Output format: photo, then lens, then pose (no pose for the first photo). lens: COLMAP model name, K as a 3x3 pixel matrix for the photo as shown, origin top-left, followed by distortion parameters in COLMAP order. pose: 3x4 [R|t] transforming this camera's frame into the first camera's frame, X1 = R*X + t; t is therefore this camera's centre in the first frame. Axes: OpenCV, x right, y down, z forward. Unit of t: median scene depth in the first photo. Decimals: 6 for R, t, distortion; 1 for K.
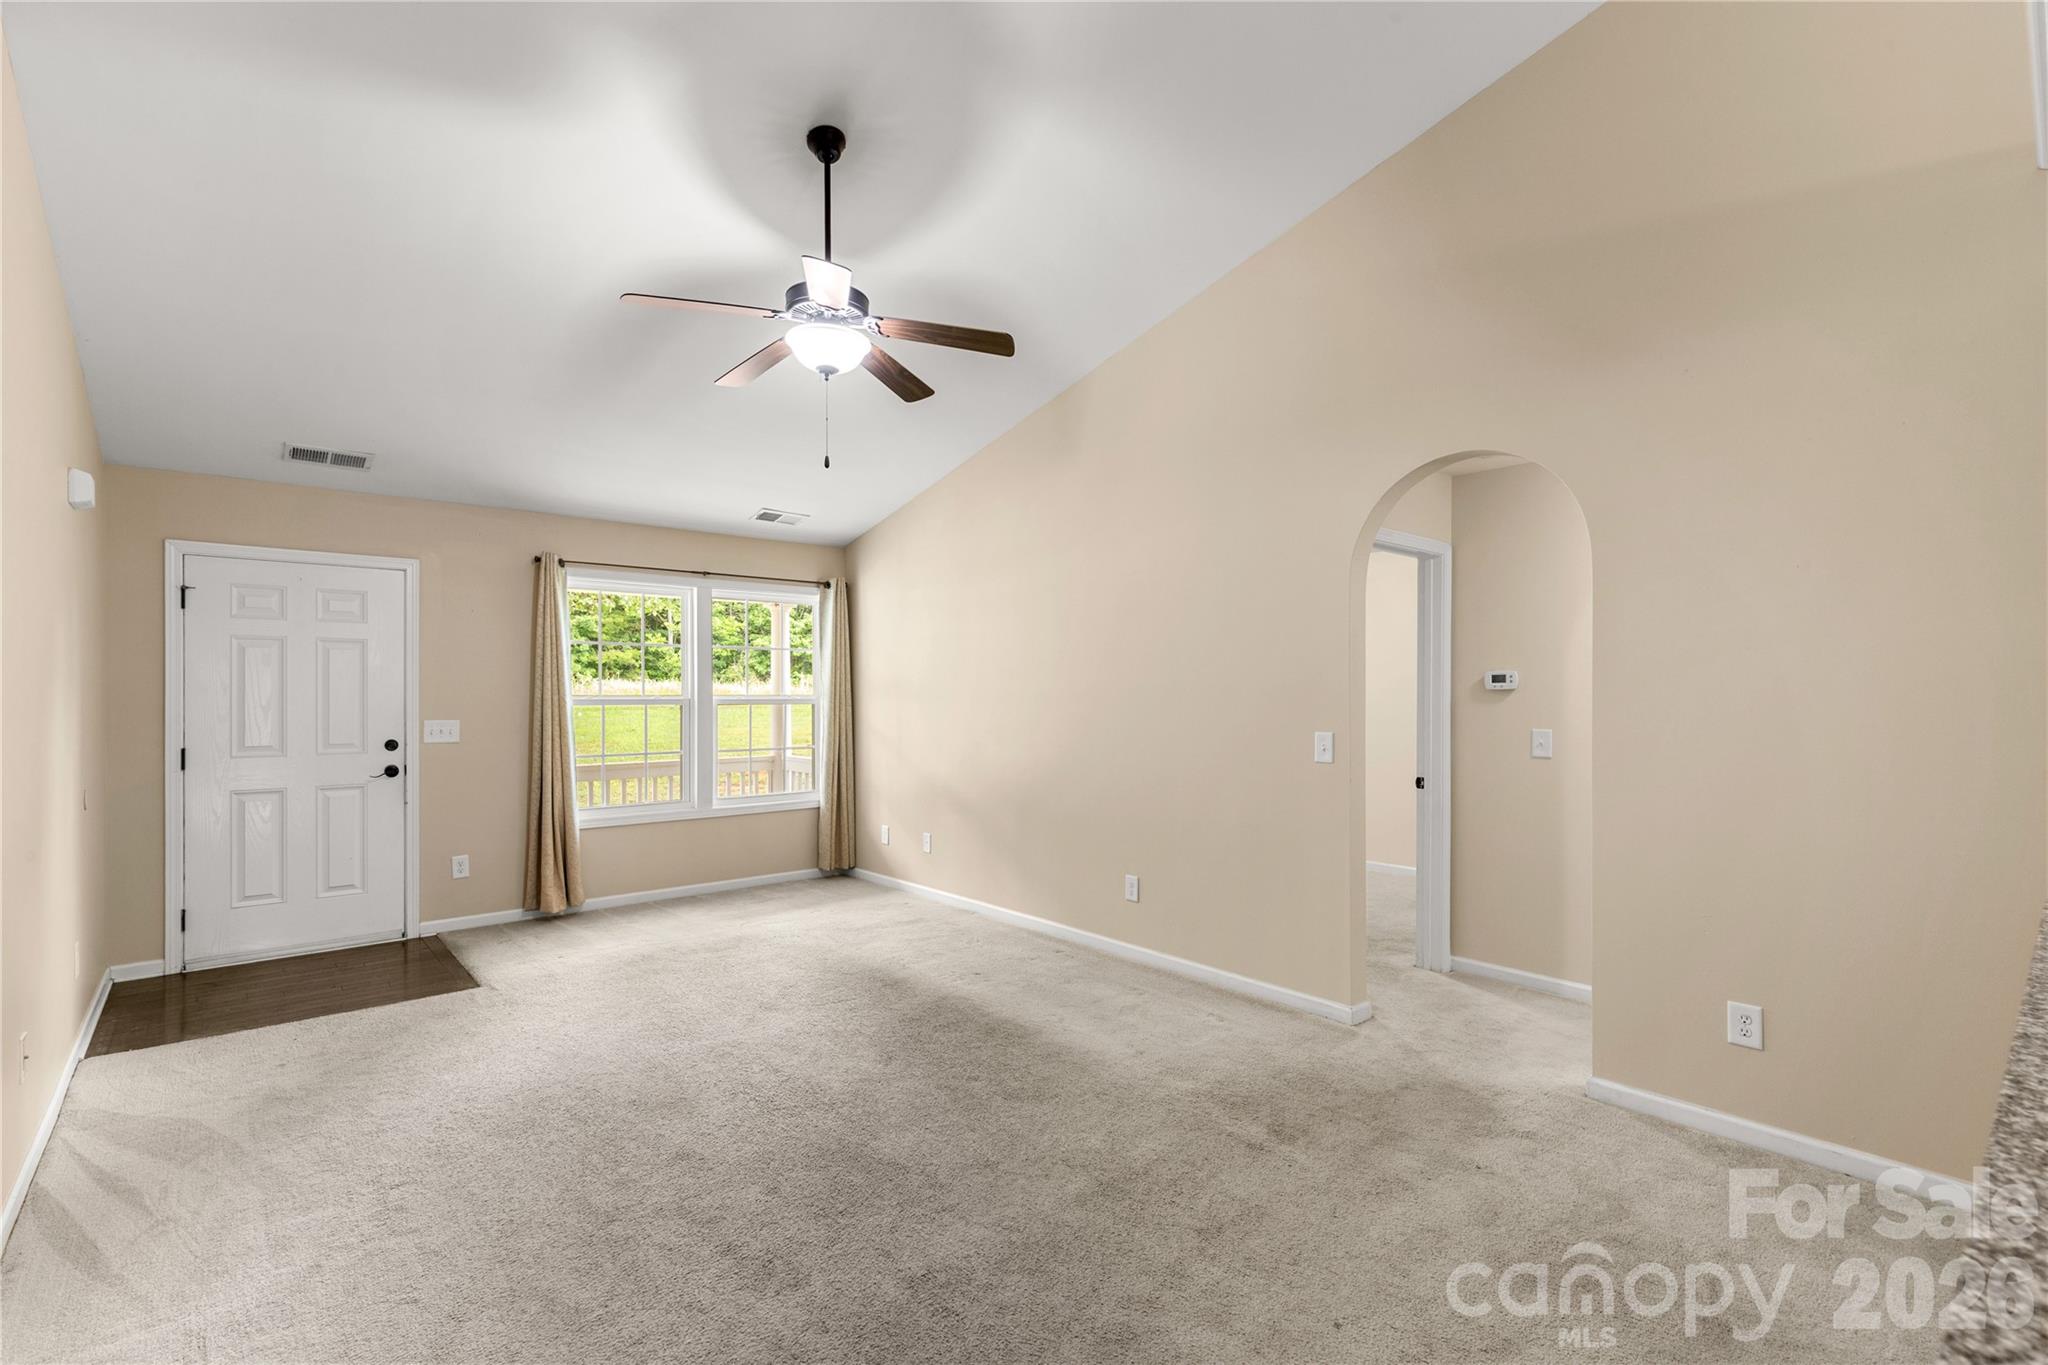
lens RADIAL K [[916.9, 0, 1015.4], [0, 916.9, 692.8], [0, 0, 1]] dist [-0.000731, -0.000207]
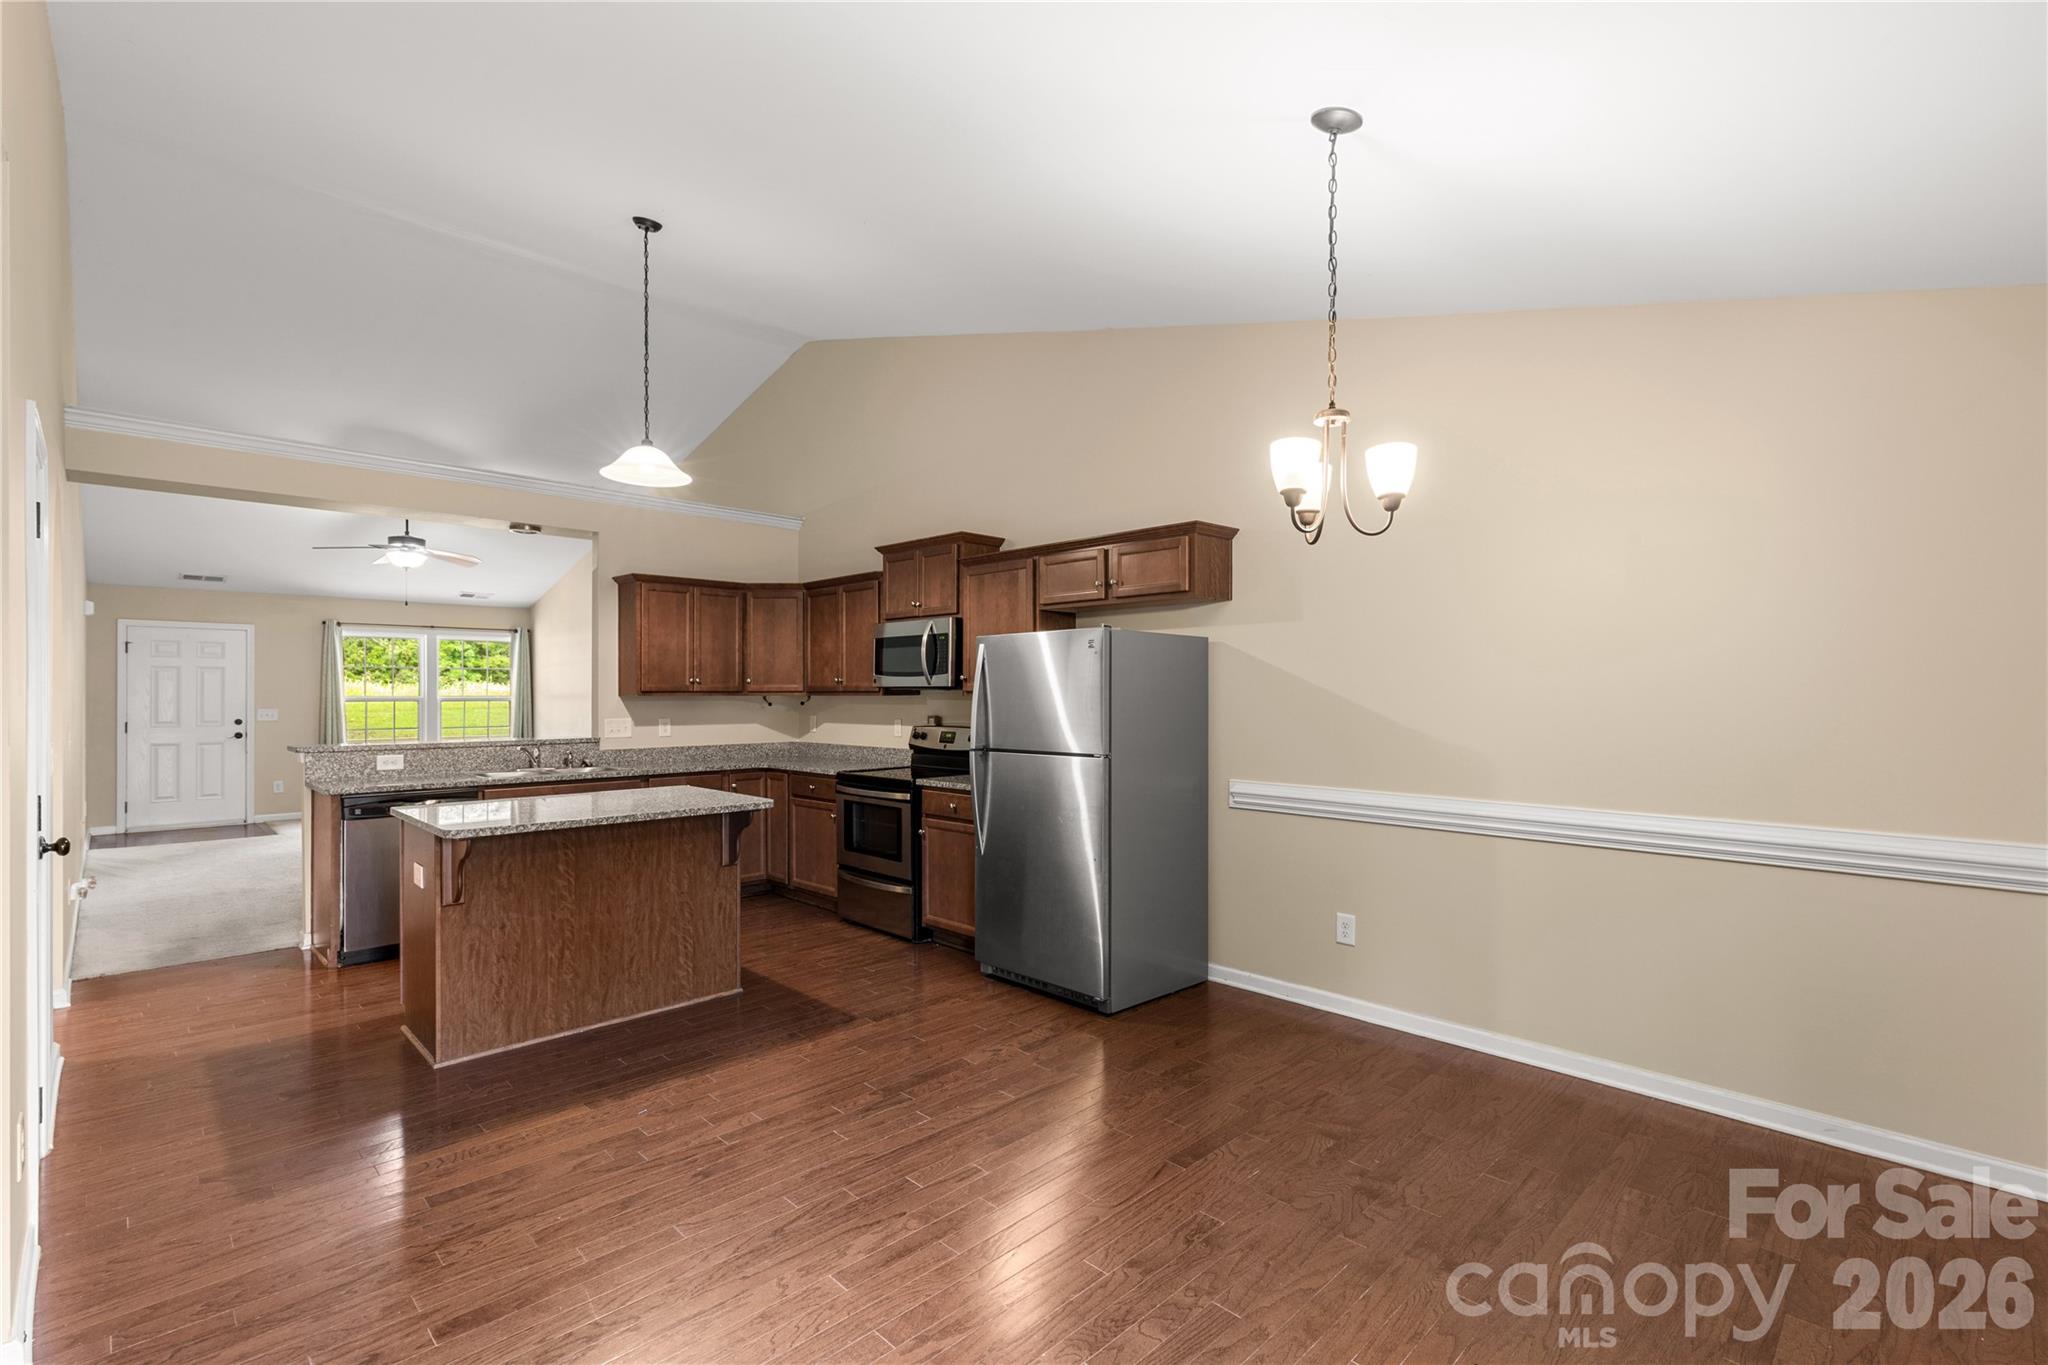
lens RADIAL K [[916.9, 0, 1015.4], [0, 916.9, 692.8], [0, 0, 1]] dist [-0.000731, -0.000207]
pose [[0.997827, -0.000320, 0.065890, 0.793616], [0.000491, 0.999997, -0.002580, 0.001998], [-0.065889, 0.002607, 0.997824, -0.993875]]
